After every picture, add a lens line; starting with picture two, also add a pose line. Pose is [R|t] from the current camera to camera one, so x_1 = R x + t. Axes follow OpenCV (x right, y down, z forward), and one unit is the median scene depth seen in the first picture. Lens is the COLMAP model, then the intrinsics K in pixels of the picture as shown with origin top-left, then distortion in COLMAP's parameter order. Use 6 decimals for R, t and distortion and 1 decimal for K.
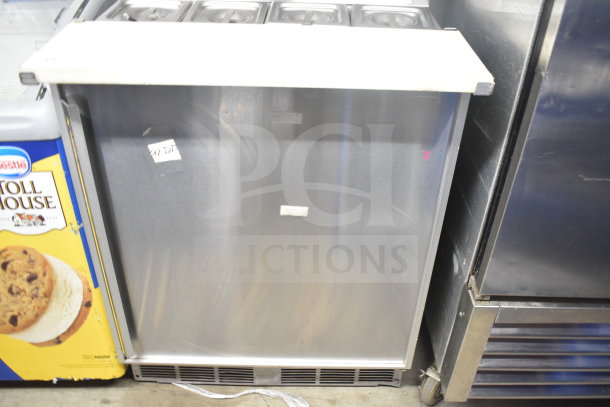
lens RADIAL K [[545.5, 0, 304.9], [0, 545.5, 204.6], [0, 0, 1]] dist [-0.046760, -0.009318]
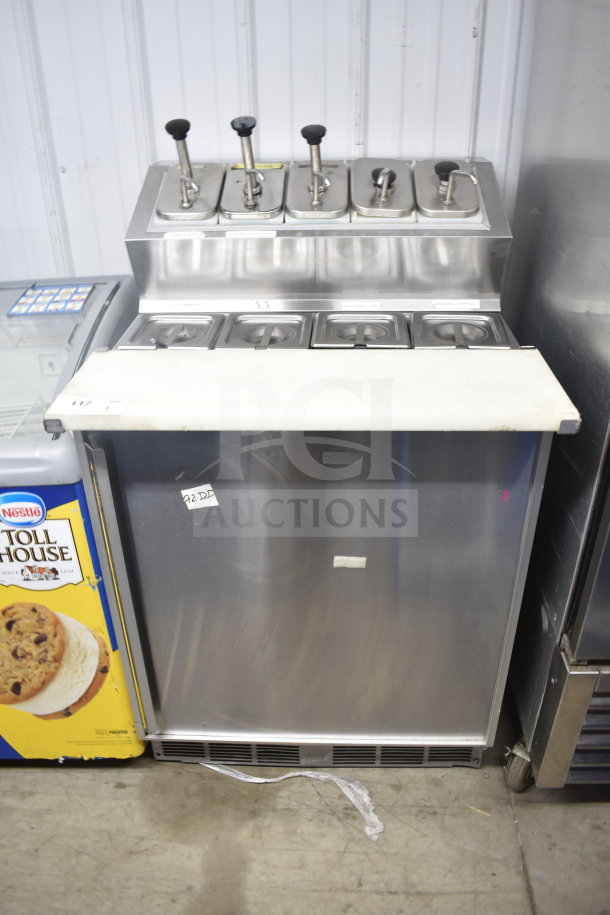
lens RADIAL K [[702.9, 0, 307.3], [0, 702.9, 458.6], [0, 0, 1]] dist [-0.065066, -0.004262]
pose [[0.998294, -0.020145, -0.054800, -0.019919], [0.015768, 0.996737, -0.079163, -0.056457], [0.056216, 0.078164, 0.995354, -0.092058]]
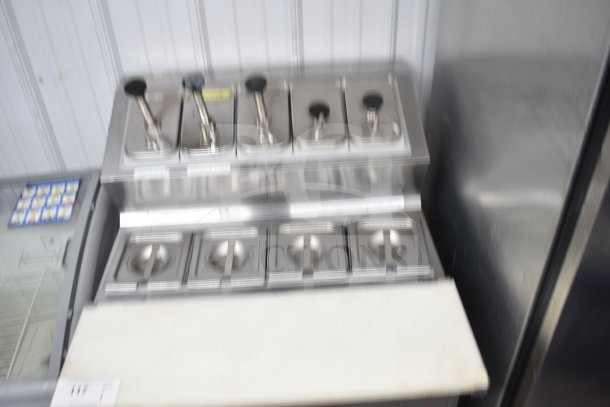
lens RADIAL K [[545.5, 0, 305.1], [0, 545.5, 203.7], [0, 0, 1]] dist [-0.046760, -0.009318]
pose [[0.996459, -0.083847, -0.006192, 0.015559], [0.084028, 0.995663, 0.039932, -0.453751], [0.002817, -0.040311, 0.999183, -0.036080]]
